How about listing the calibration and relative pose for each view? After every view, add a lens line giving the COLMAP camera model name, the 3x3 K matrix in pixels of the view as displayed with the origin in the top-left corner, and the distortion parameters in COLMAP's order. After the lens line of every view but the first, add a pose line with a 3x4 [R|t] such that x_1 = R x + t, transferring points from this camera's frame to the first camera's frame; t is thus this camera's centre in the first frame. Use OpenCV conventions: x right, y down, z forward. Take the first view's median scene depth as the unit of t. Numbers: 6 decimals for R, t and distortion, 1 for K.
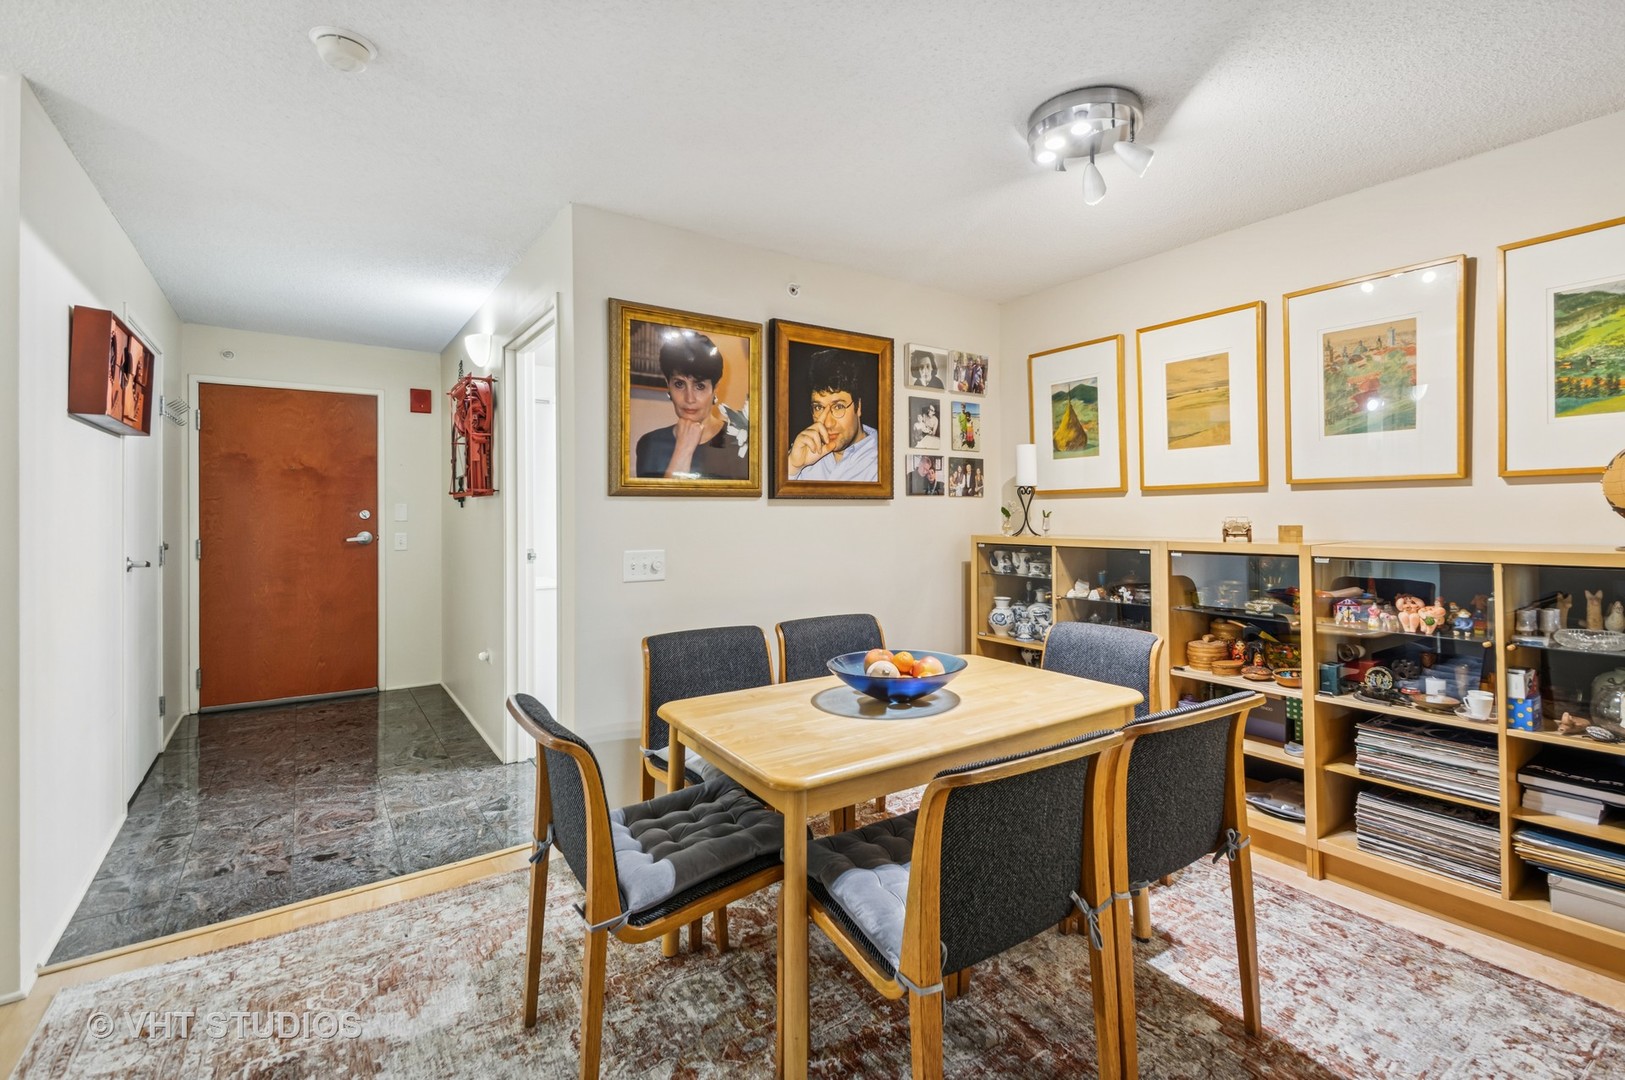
lens RADIAL K [[741.2, 0, 874.5], [0, 741.2, 511.0], [0, 0, 1]] dist [0.045974, -0.018369]
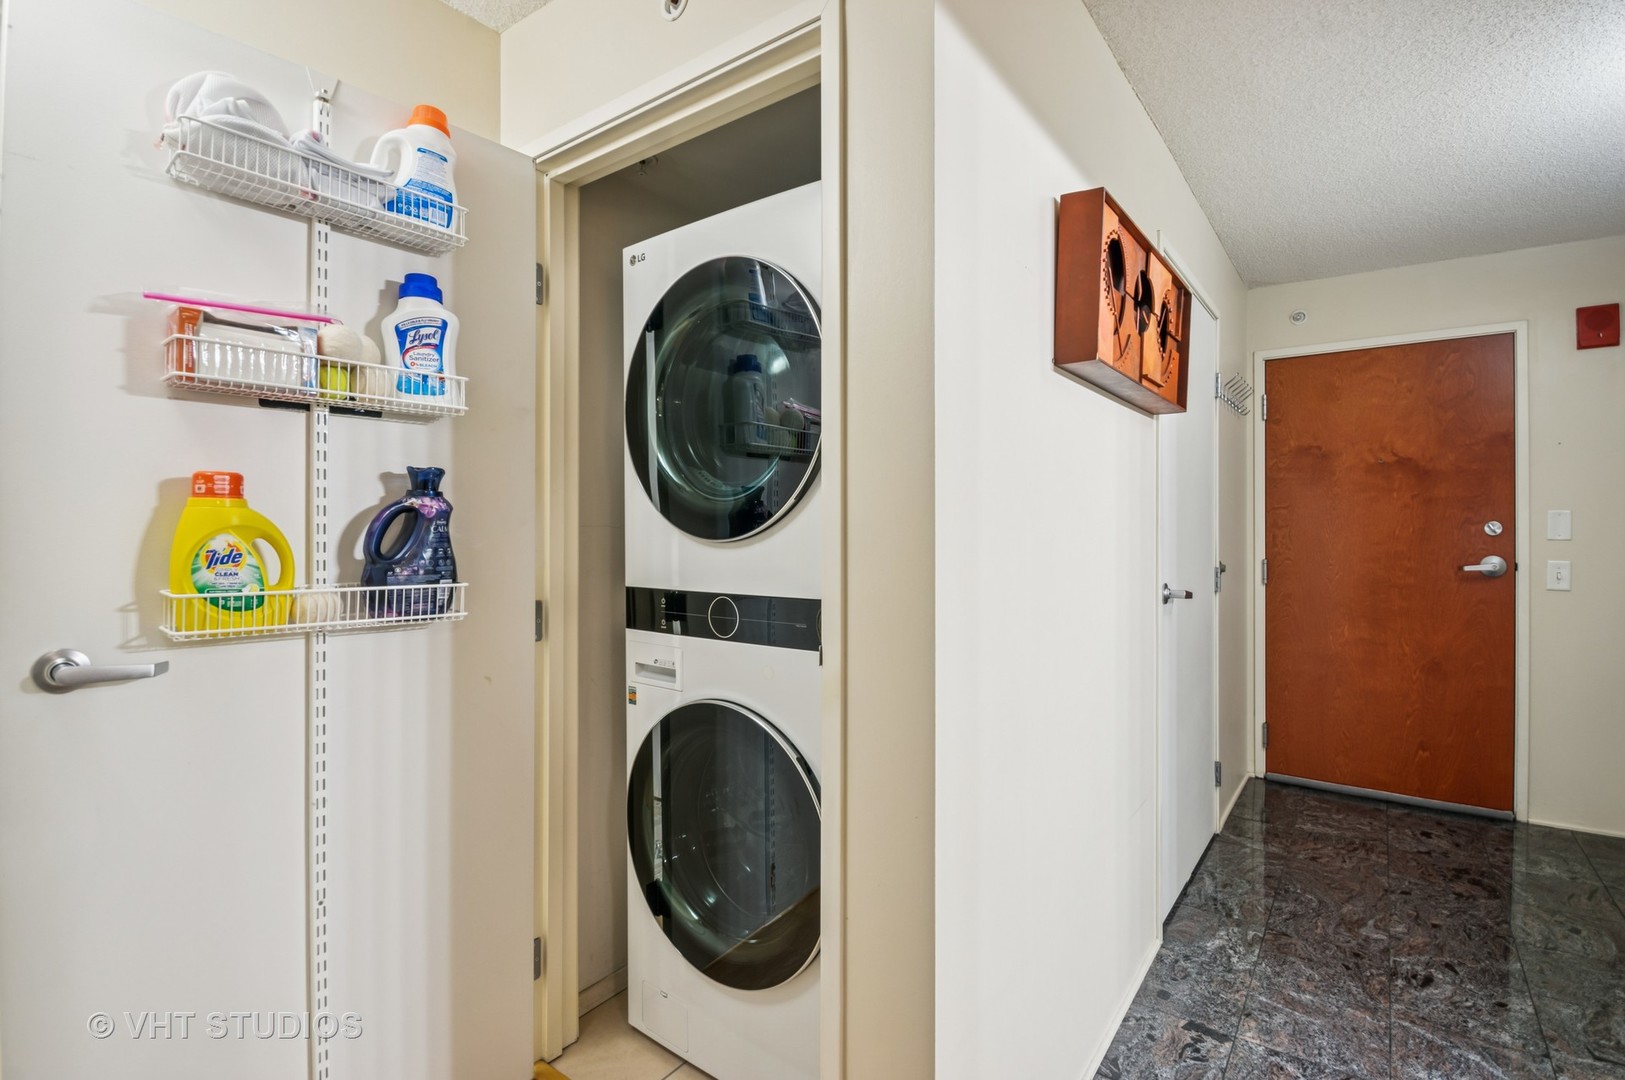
lens RADIAL K [[774.7, 0, 760.1], [0, 774.7, 528.0], [0, 0, 1]] dist [0.009621, -0.017102]
pose [[0.244061, 0.001137, -0.969759, -0.283291], [-0.000933, 0.999999, 0.000937, 0.005789], [0.969759, 0.000676, 0.244062, 0.353644]]
